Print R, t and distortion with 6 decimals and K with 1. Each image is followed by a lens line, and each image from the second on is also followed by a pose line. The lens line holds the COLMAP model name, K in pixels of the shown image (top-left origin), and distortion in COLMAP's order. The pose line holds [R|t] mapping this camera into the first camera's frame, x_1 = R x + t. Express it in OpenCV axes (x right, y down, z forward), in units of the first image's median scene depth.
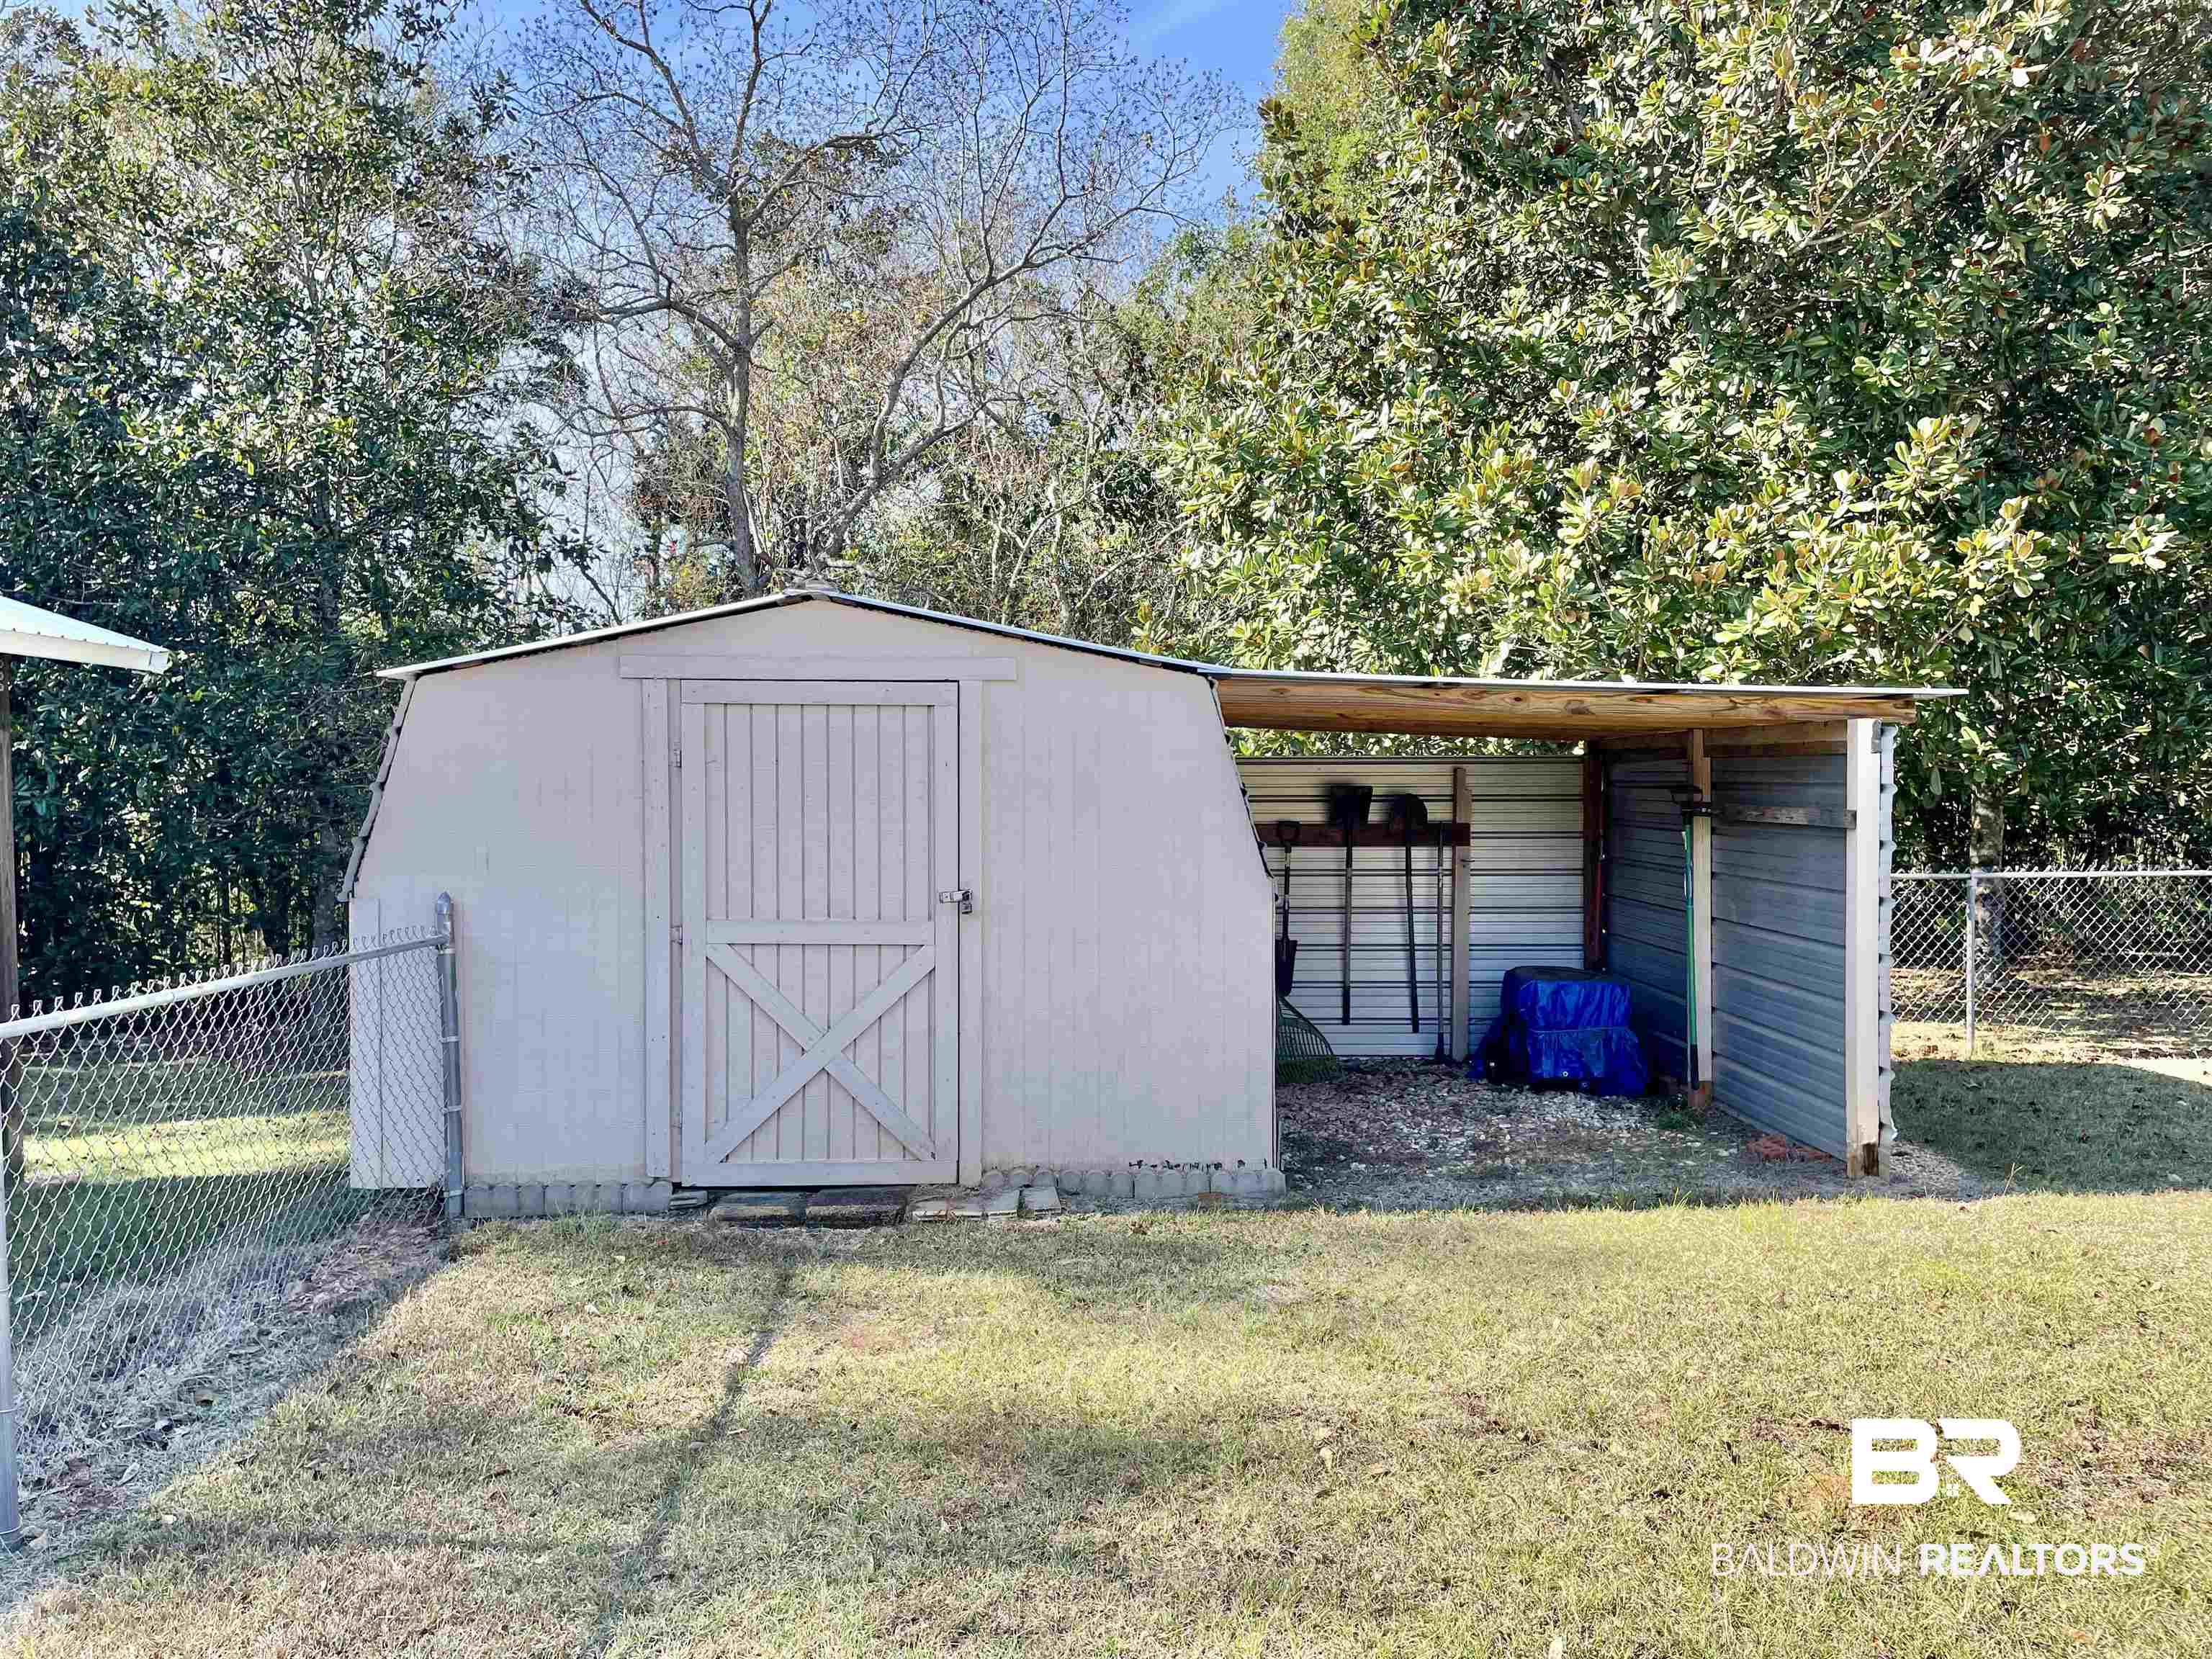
lens RADIAL K [[1676.7, 0, 1106.8], [0, 1676.7, 825.7], [0, 0, 1]] dist [0.096909, -0.126051]
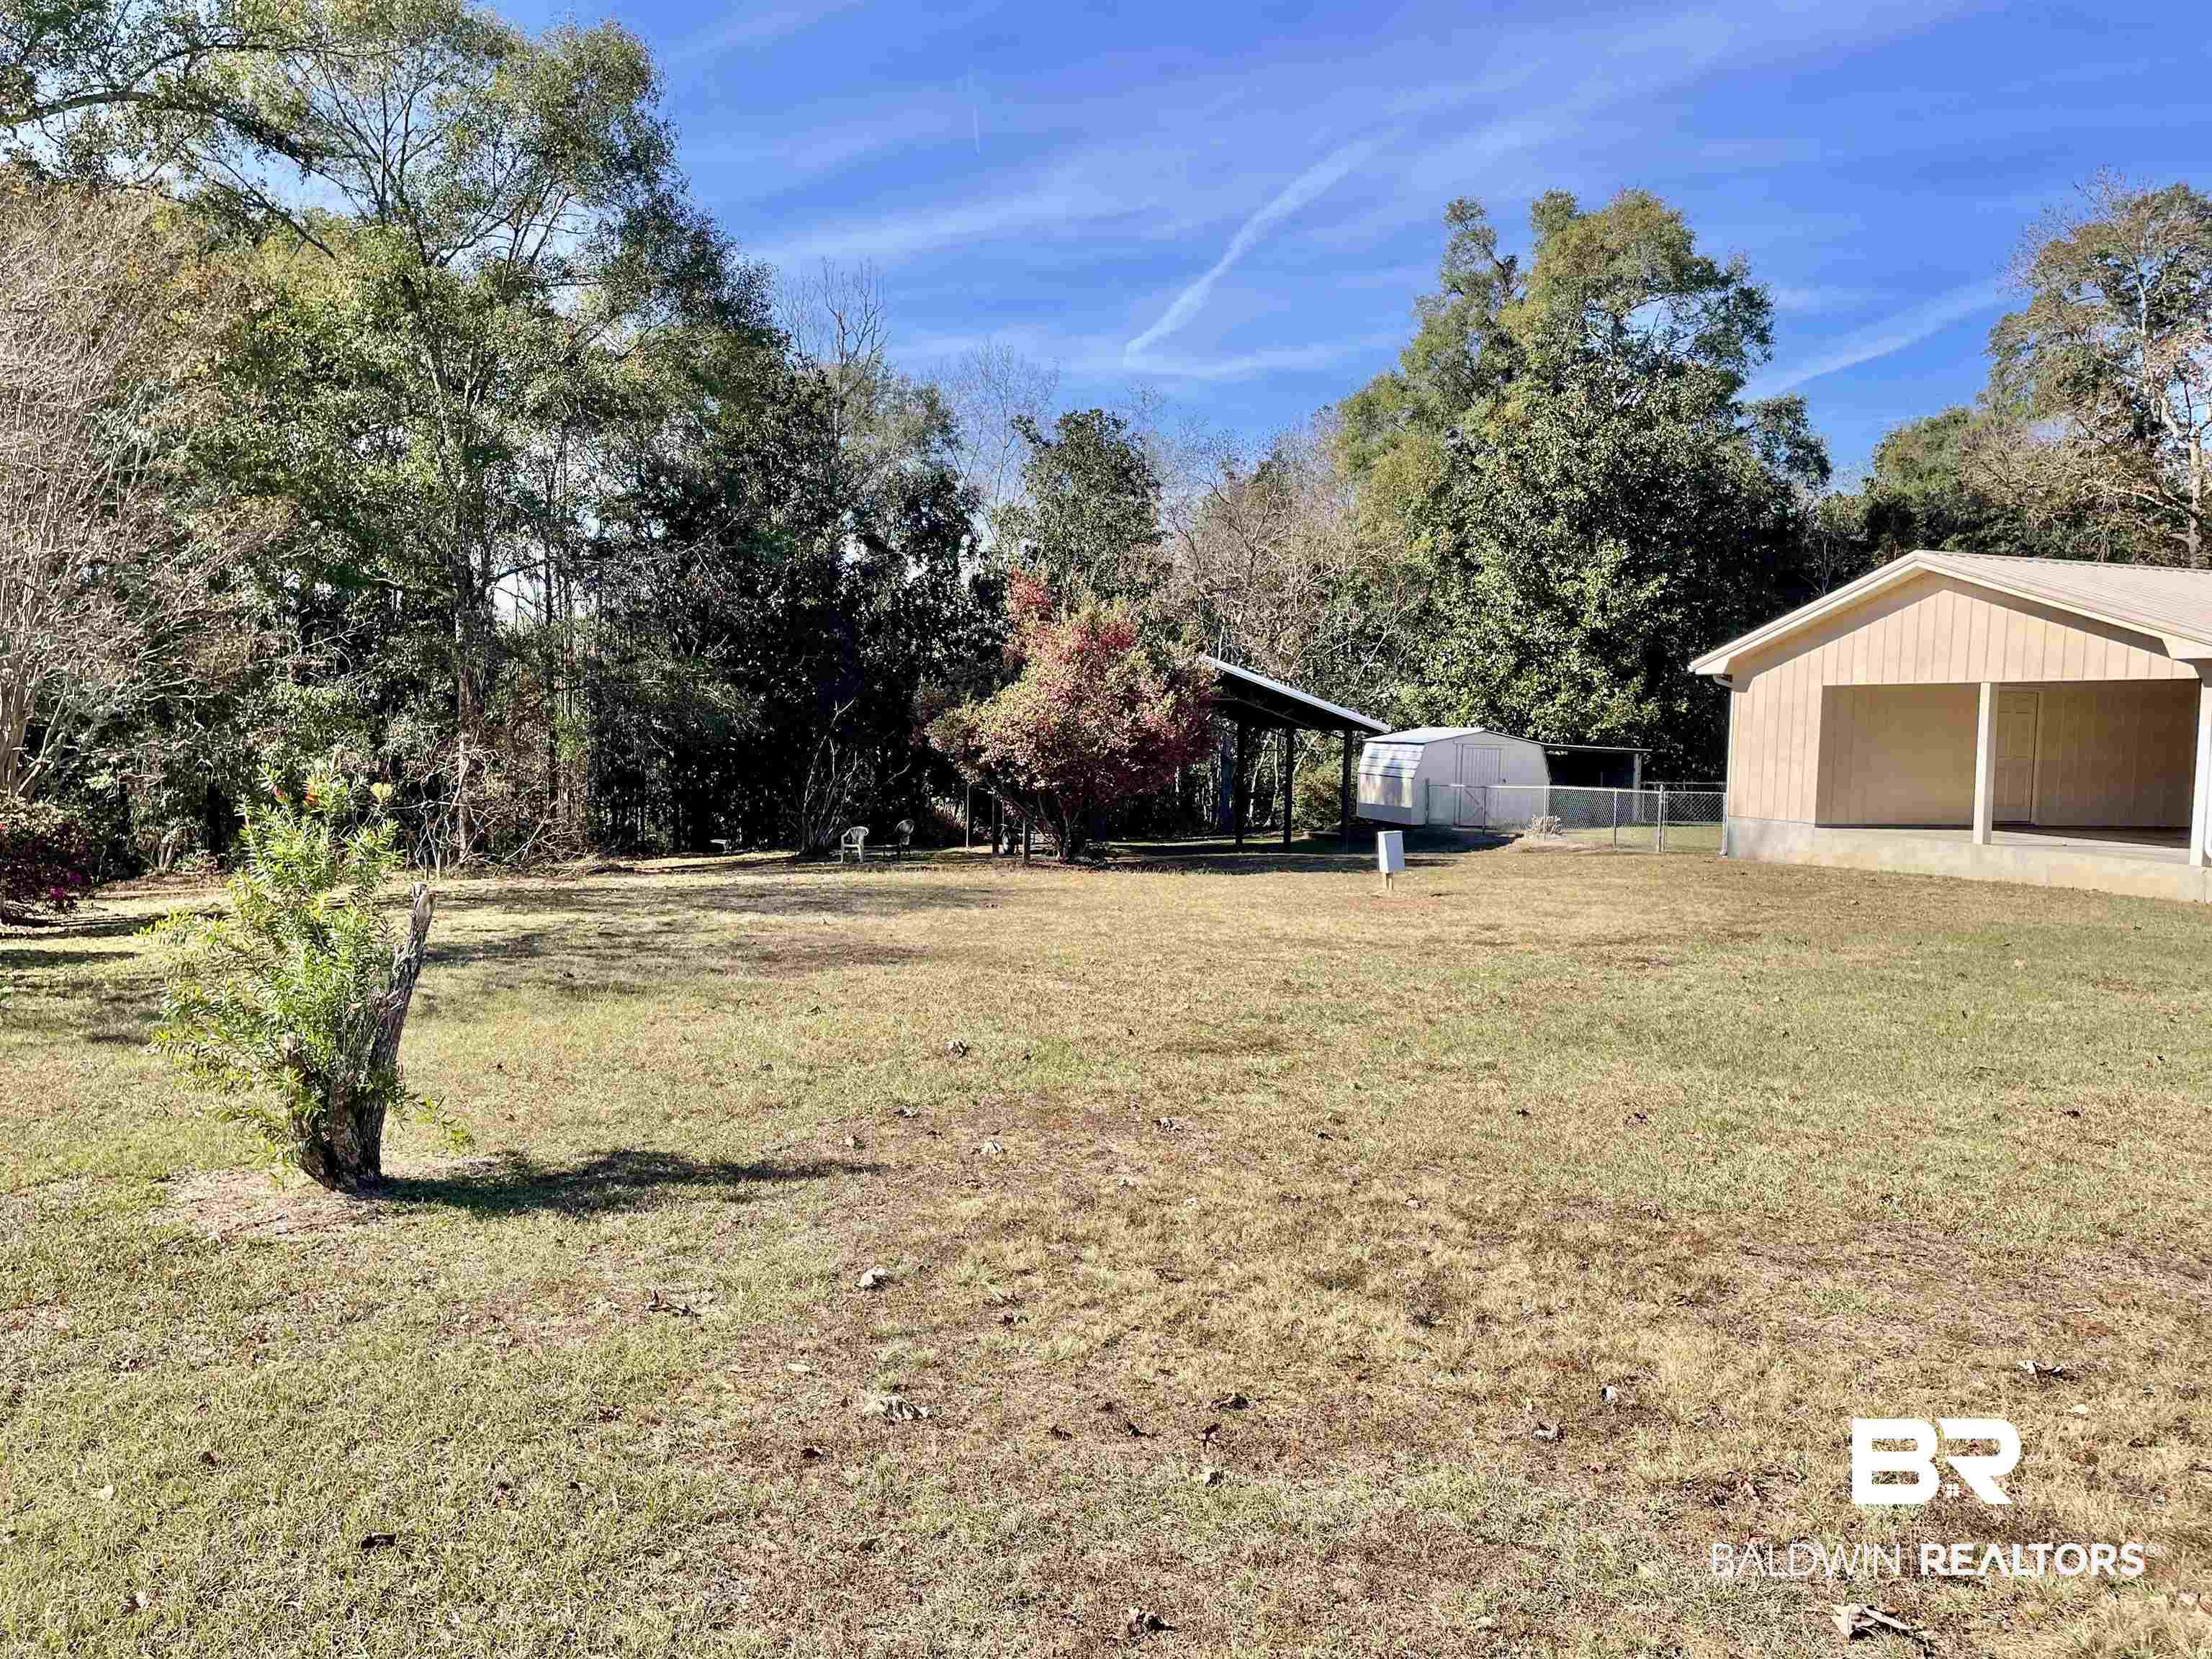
lens RADIAL K [[1676.7, 0, 1102.8], [0, 1676.7, 818.9], [0, 0, 1]] dist [0.096909, -0.126051]
pose [[0.973125, 0.012505, 0.229937, -1.719100], [-0.021492, 0.999098, 0.036620, -0.011945], [-0.229271, -0.040577, 0.972516, -2.714735]]
